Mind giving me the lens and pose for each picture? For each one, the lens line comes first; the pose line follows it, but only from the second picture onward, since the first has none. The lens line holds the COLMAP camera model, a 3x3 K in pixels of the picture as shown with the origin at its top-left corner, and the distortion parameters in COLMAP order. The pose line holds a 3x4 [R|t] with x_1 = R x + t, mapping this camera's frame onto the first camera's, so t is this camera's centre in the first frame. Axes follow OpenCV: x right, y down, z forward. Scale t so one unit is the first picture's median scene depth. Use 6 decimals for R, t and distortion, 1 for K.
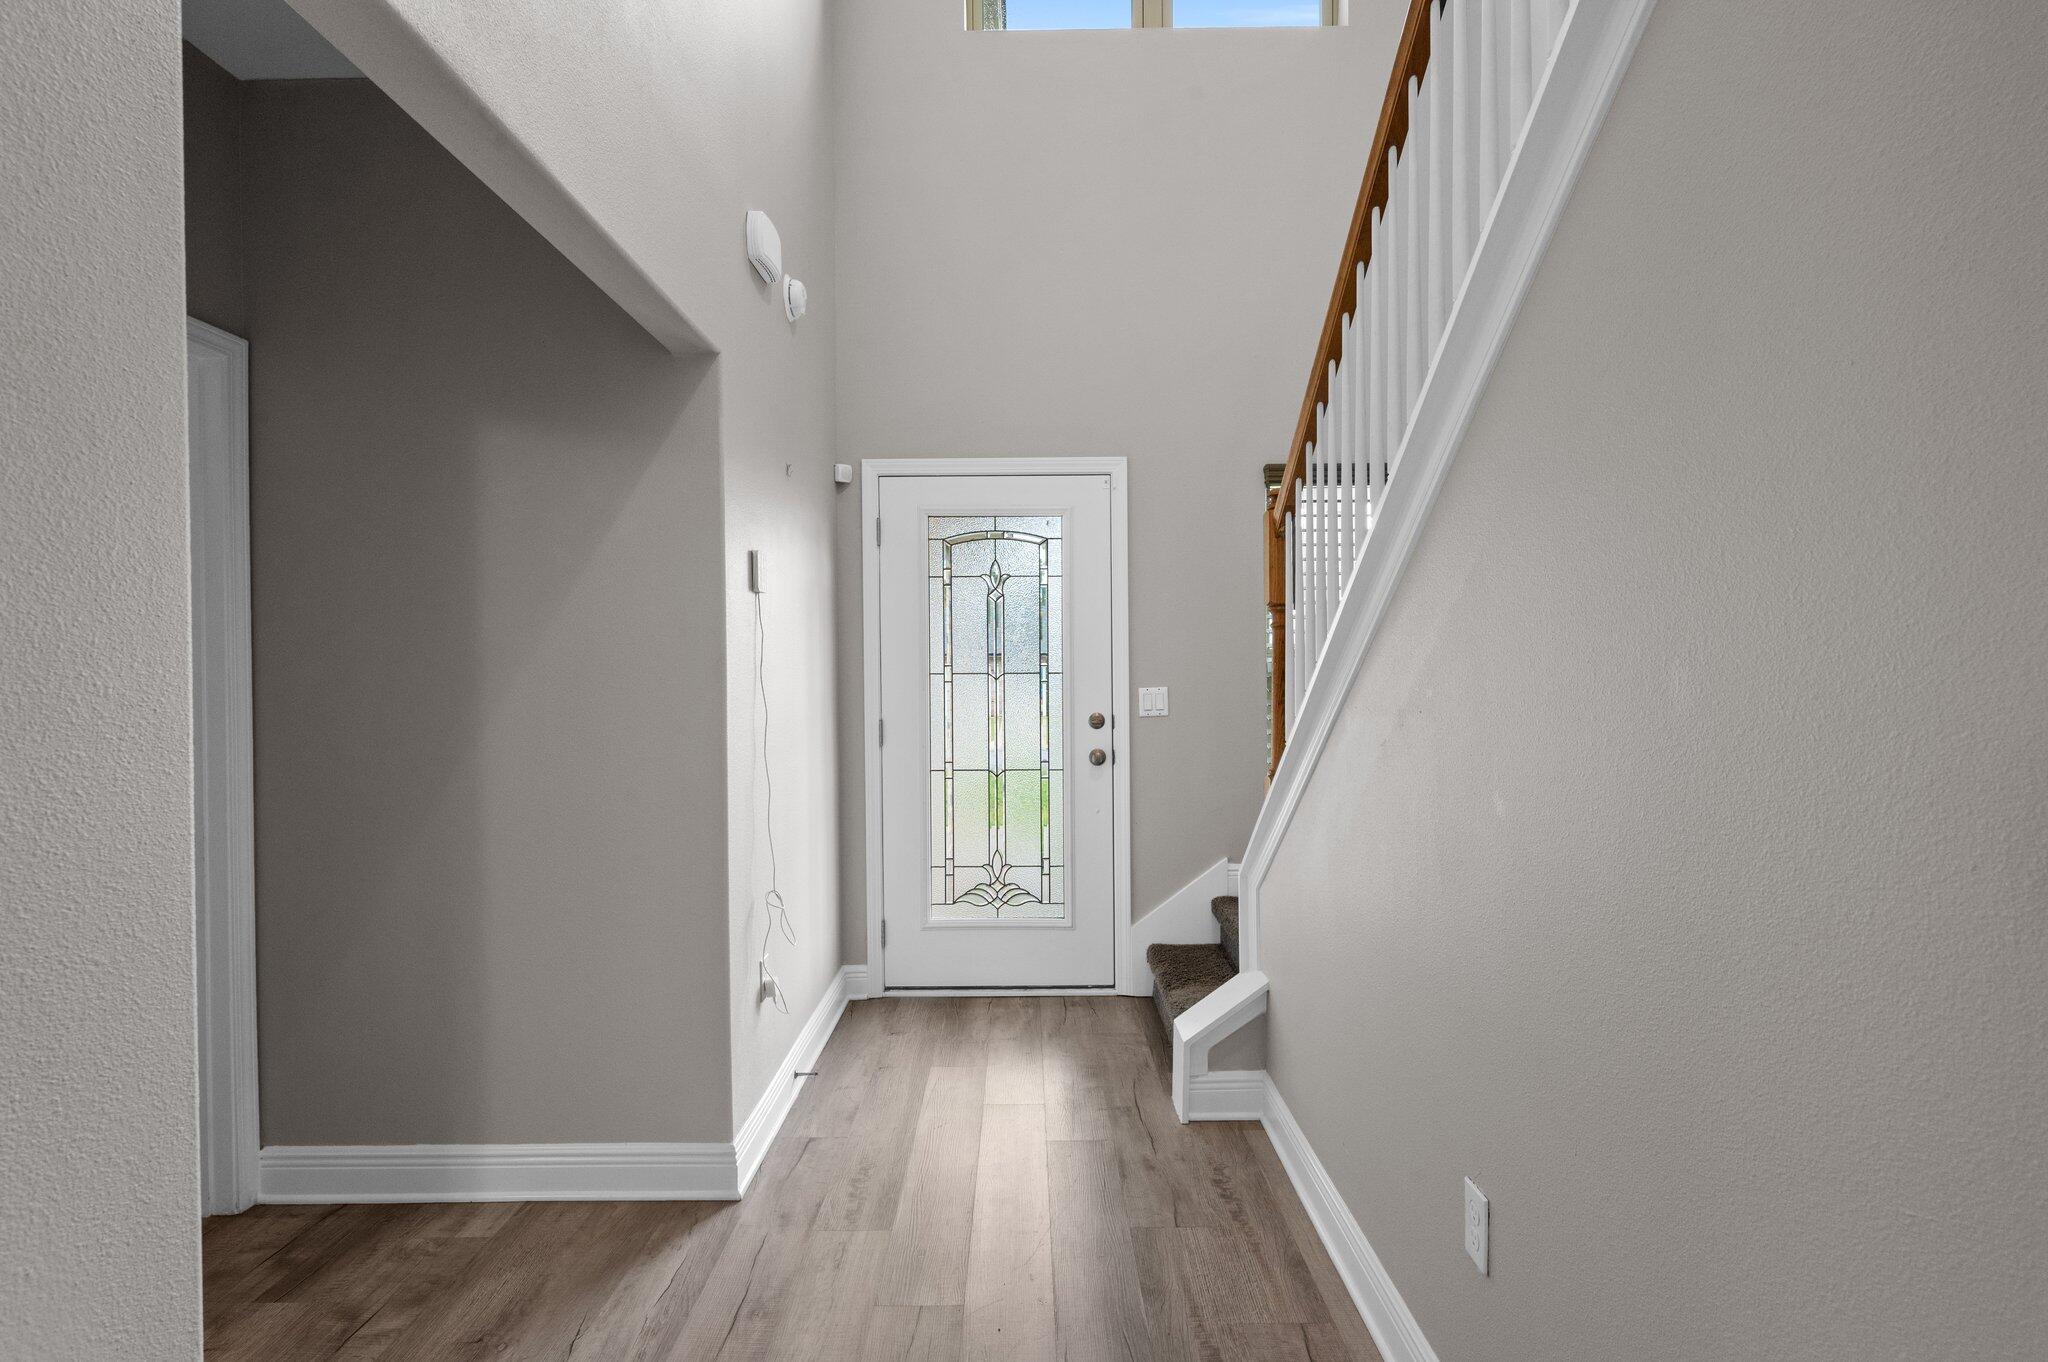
lens RADIAL K [[1012.7, 0, 1018.2], [0, 1012.7, 670.4], [0, 0, 1]] dist [-0.001391, -0.000070]
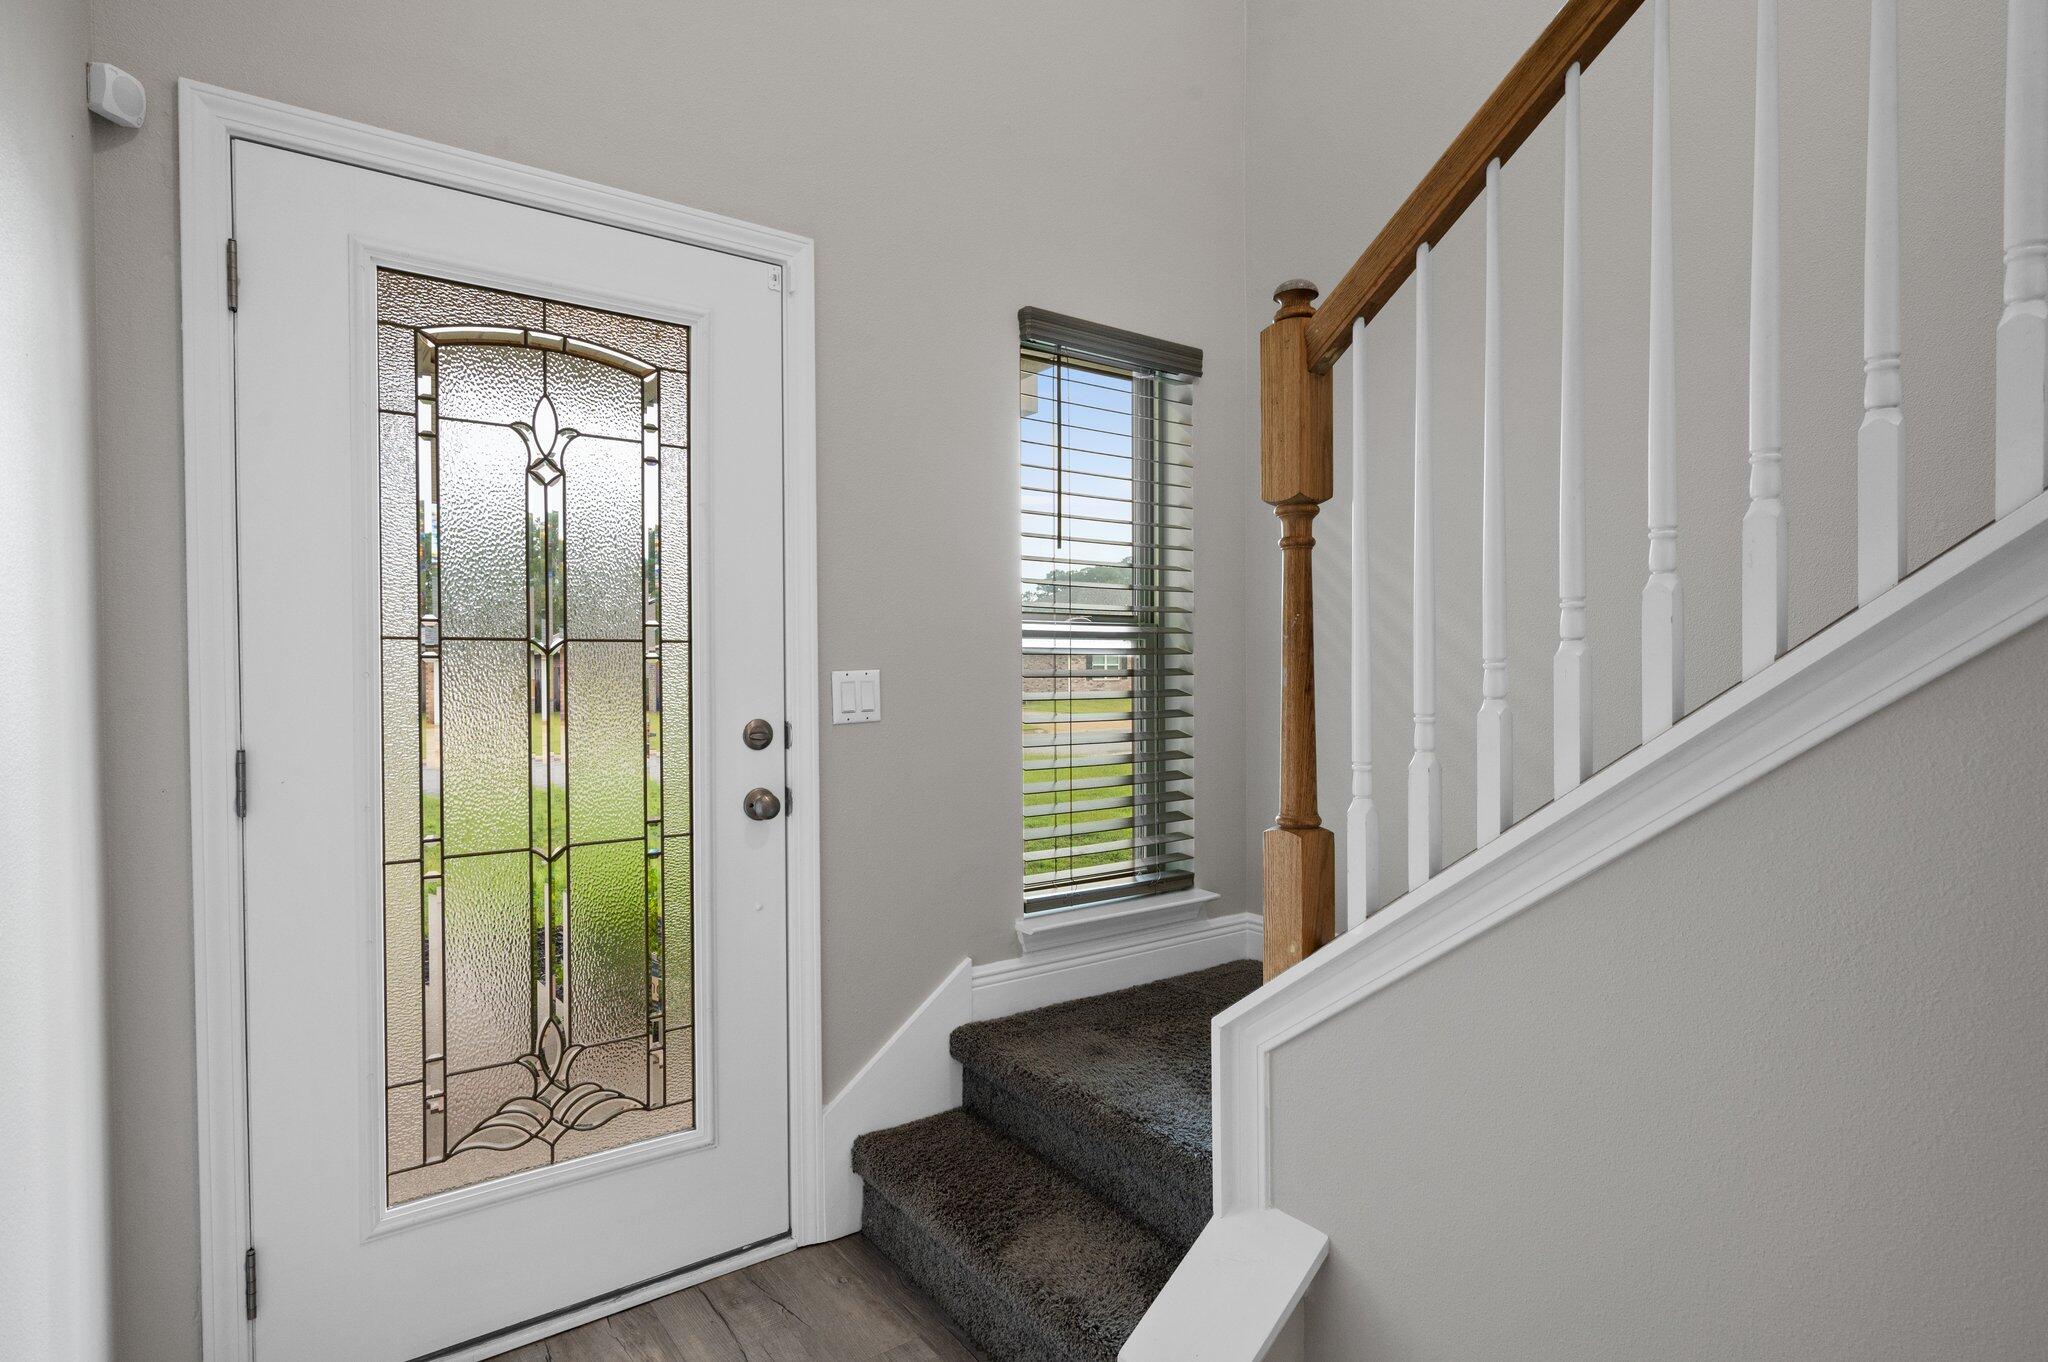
lens RADIAL K [[1048.8, 0, 1021.6], [0, 1048.8, 677.4], [0, 0, 1]] dist [-0.001406, 0.000202]
pose [[0.799625, -0.003075, 0.600492, -0.138092], [0.000073, 0.999987, 0.005024, 0.017746], [-0.600500, -0.003974, 0.799615, 0.488722]]
